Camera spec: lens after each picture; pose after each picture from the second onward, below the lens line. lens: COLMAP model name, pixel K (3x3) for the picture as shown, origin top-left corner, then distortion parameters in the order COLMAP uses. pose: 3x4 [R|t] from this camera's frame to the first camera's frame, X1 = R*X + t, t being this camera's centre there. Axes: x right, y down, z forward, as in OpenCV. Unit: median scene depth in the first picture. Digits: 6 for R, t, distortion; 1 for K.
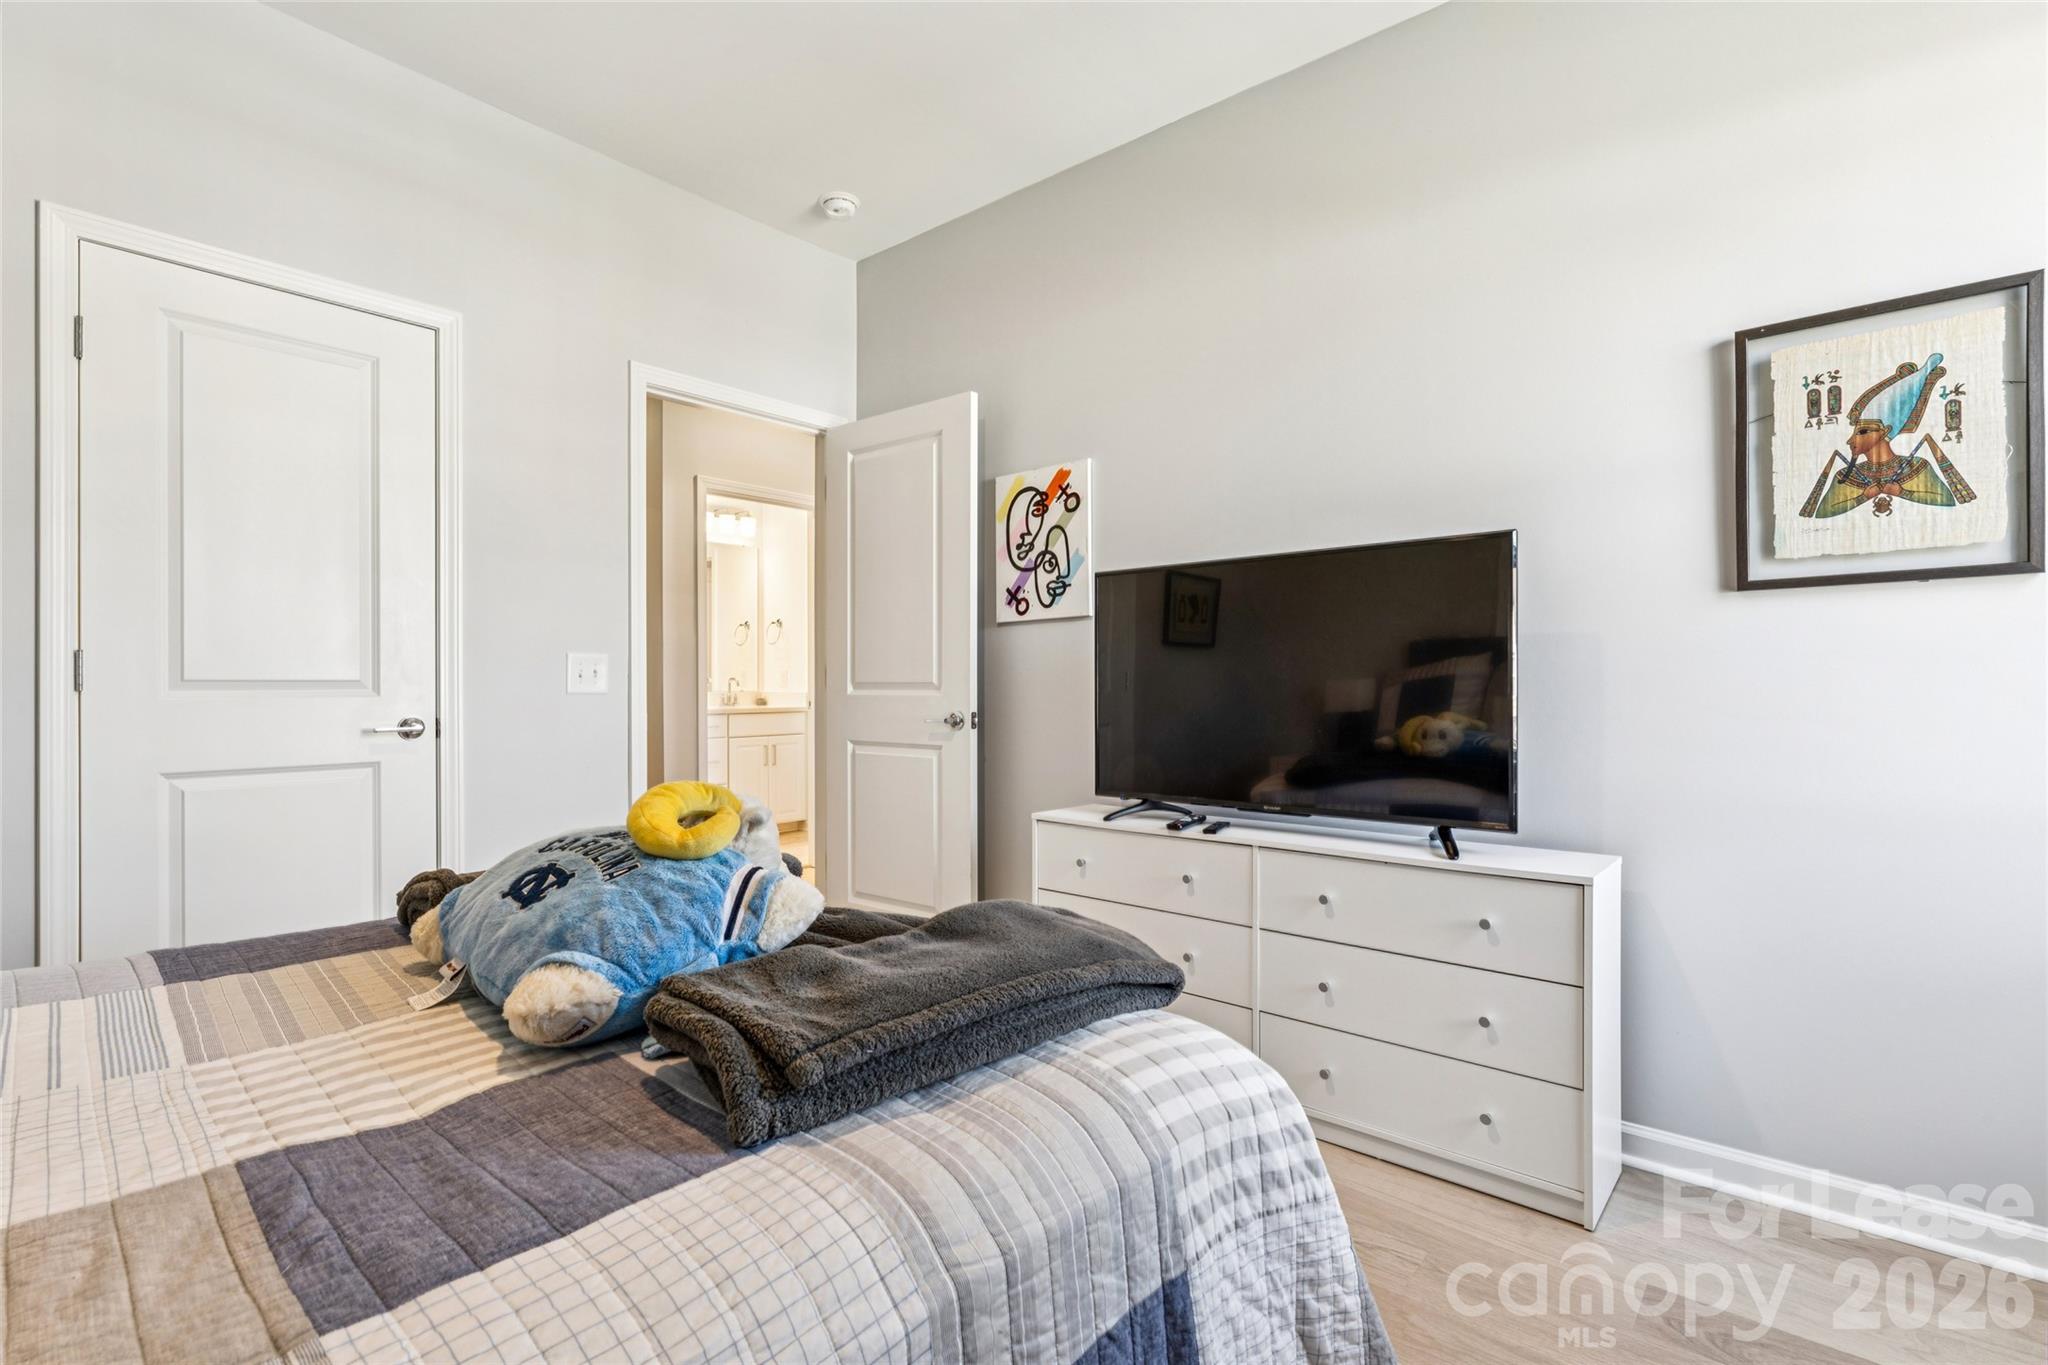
lens RADIAL K [[950.8, 0, 1029.8], [0, 950.8, 662.1], [0, 0, 1]] dist [-0.003441, -0.000238]
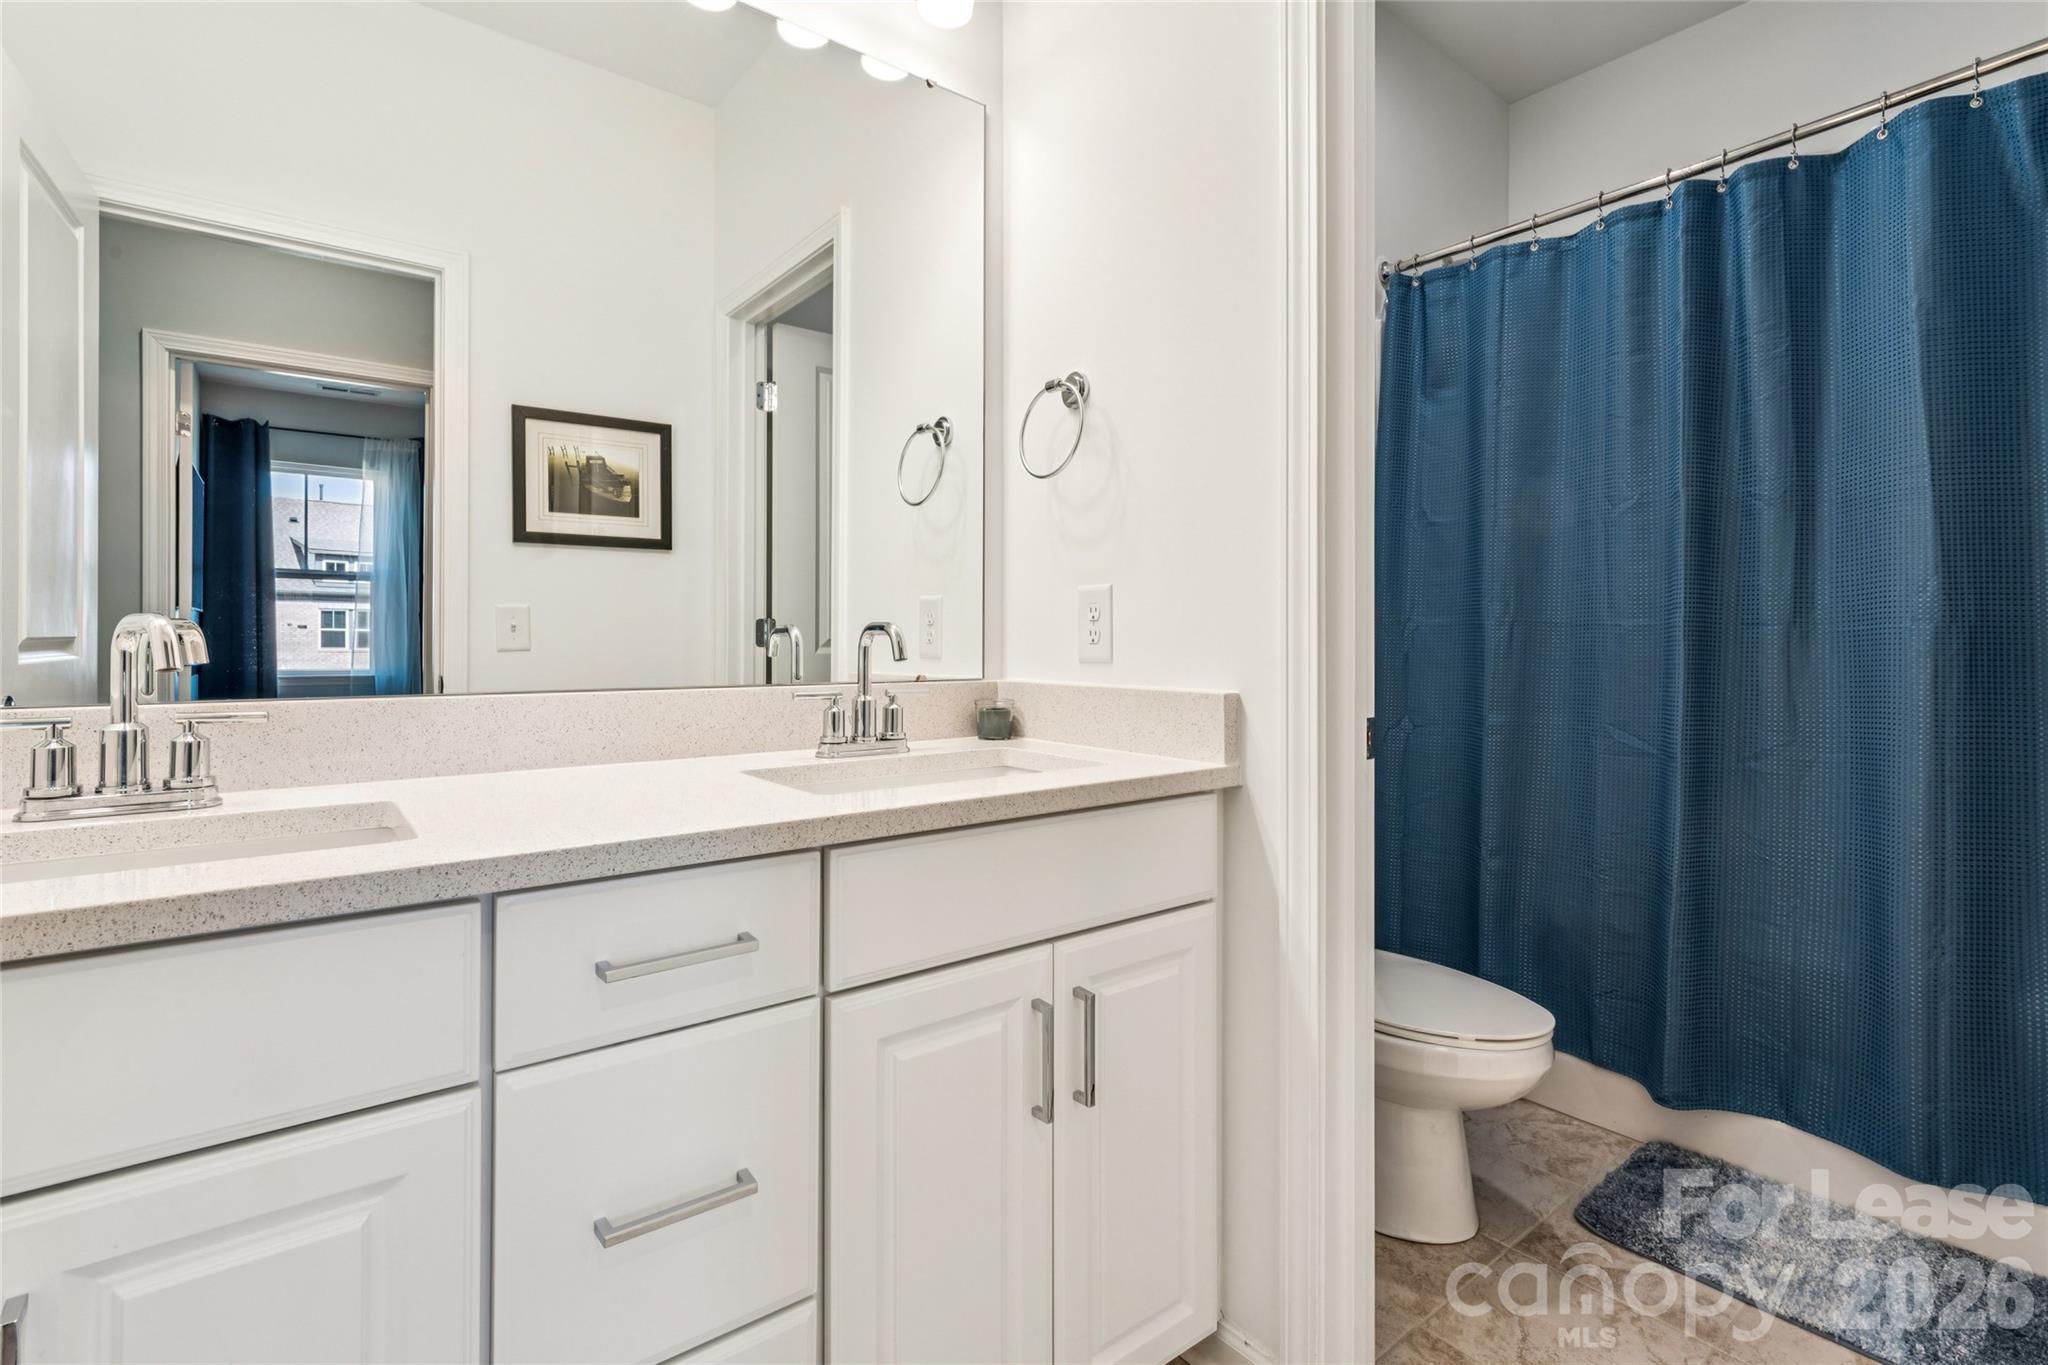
lens RADIAL K [[950.8, 0, 1029.8], [0, 950.8, 662.1], [0, 0, 1]] dist [-0.003441, -0.000238]
pose [[0.978880, 0.003478, -0.204405, -0.225642], [0.000878, 0.999775, 0.021217, 0.020394], [0.204433, -0.020949, 0.978656, 0.766226]]
